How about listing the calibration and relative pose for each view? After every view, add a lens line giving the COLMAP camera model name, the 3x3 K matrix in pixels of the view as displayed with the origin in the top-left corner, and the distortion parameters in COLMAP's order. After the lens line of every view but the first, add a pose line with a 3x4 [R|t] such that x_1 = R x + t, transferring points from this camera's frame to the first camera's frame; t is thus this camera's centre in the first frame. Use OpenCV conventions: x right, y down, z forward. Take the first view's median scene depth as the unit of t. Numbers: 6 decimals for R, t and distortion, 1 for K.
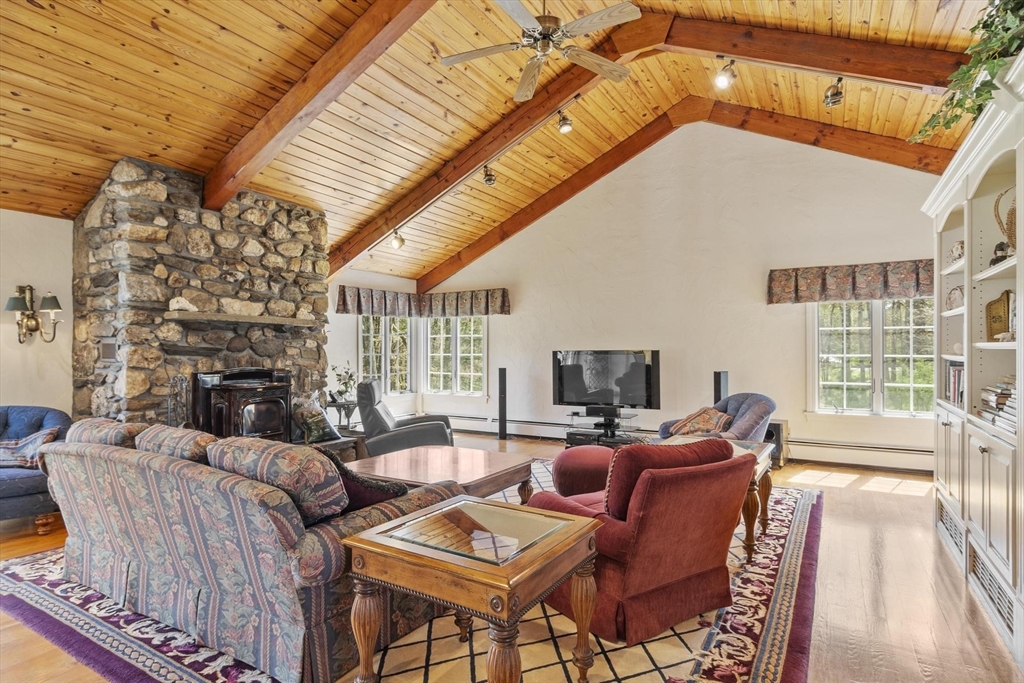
lens RADIAL K [[535.7, 0, 515.5], [0, 535.7, 346.1], [0, 0, 1]] dist [0.003183, 0.000621]
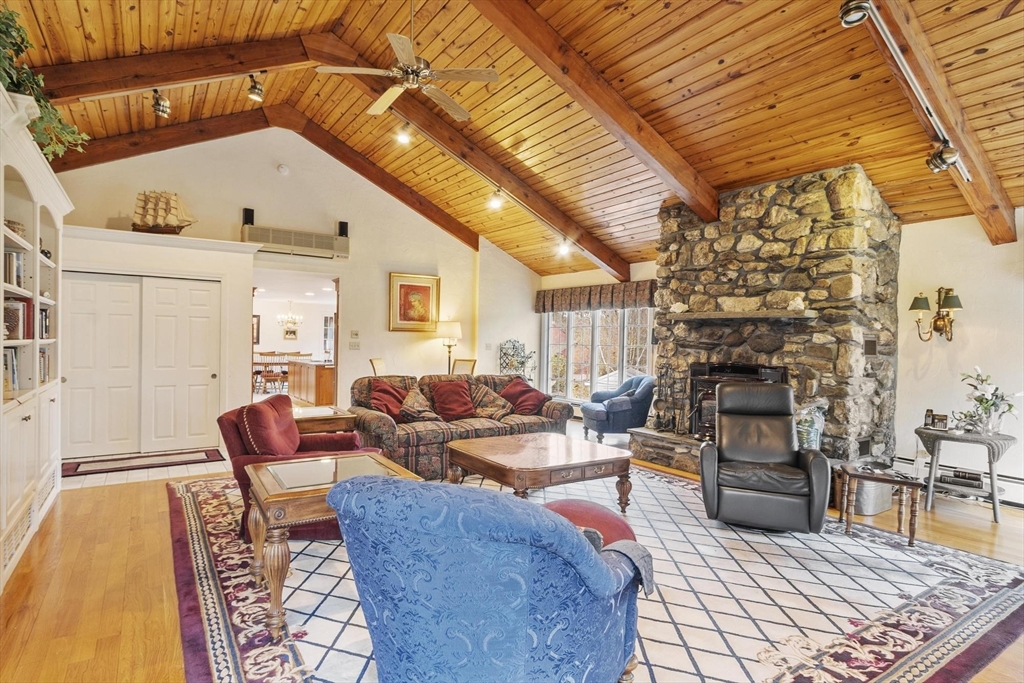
lens RADIAL K [[539.5, 0, 497.3], [0, 539.5, 344.6], [0, 0, 1]] dist [0.004197, -0.001435]
pose [[-0.446337, -0.002626, -0.894861, 0.725500], [-0.012775, 0.999912, 0.003437, 0.010400], [0.894774, 0.012967, -0.446331, 1.204972]]
